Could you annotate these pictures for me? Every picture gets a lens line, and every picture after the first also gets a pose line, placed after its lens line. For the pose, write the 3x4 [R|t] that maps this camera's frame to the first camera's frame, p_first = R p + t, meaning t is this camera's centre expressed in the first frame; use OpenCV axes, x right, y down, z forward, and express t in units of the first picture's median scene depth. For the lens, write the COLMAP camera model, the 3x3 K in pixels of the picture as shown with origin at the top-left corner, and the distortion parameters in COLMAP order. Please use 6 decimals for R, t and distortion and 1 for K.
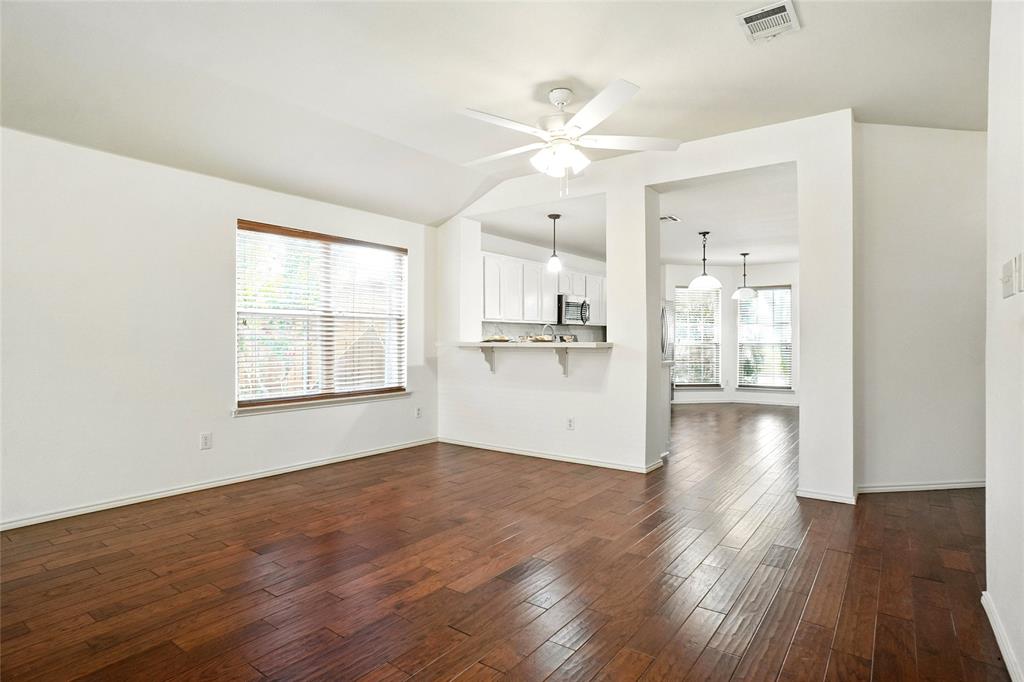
lens RADIAL K [[533.8, 0, 512.0], [0, 533.8, 341.0], [0, 0, 1]] dist [-0.068216, 0.054068]
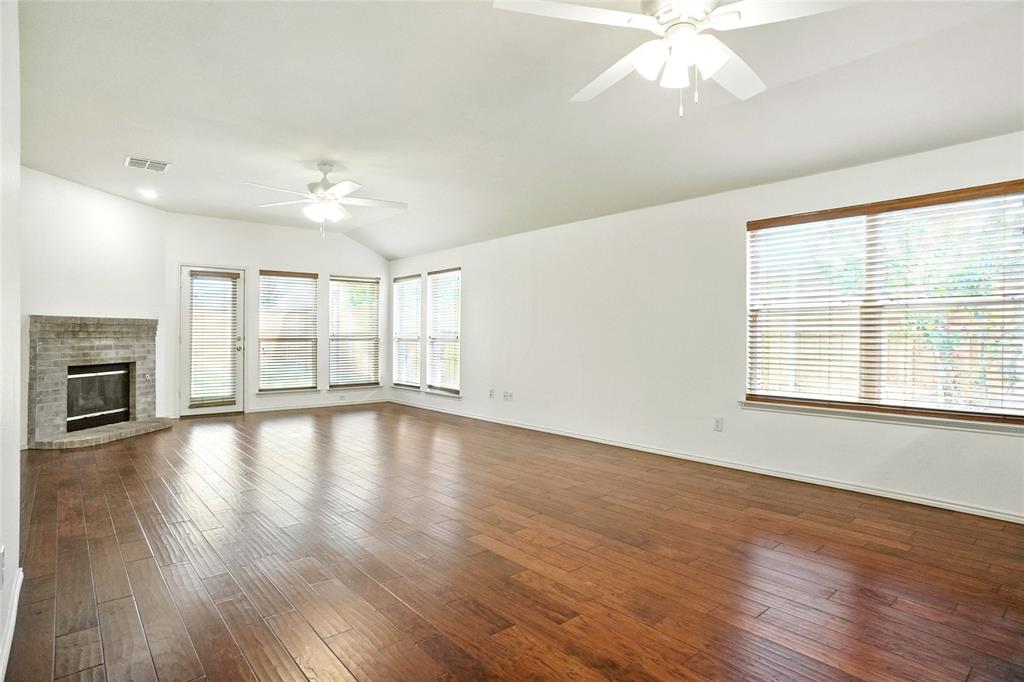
lens RADIAL K [[533.8, 0, 512.0], [0, 533.8, 341.0], [0, 0, 1]] dist [-0.068216, 0.054068]
pose [[-0.209387, 0.008477, -0.977796, 0.667240], [-0.000717, 0.999961, 0.008823, -0.002204], [0.977833, 0.002549, -0.209373, 0.819127]]
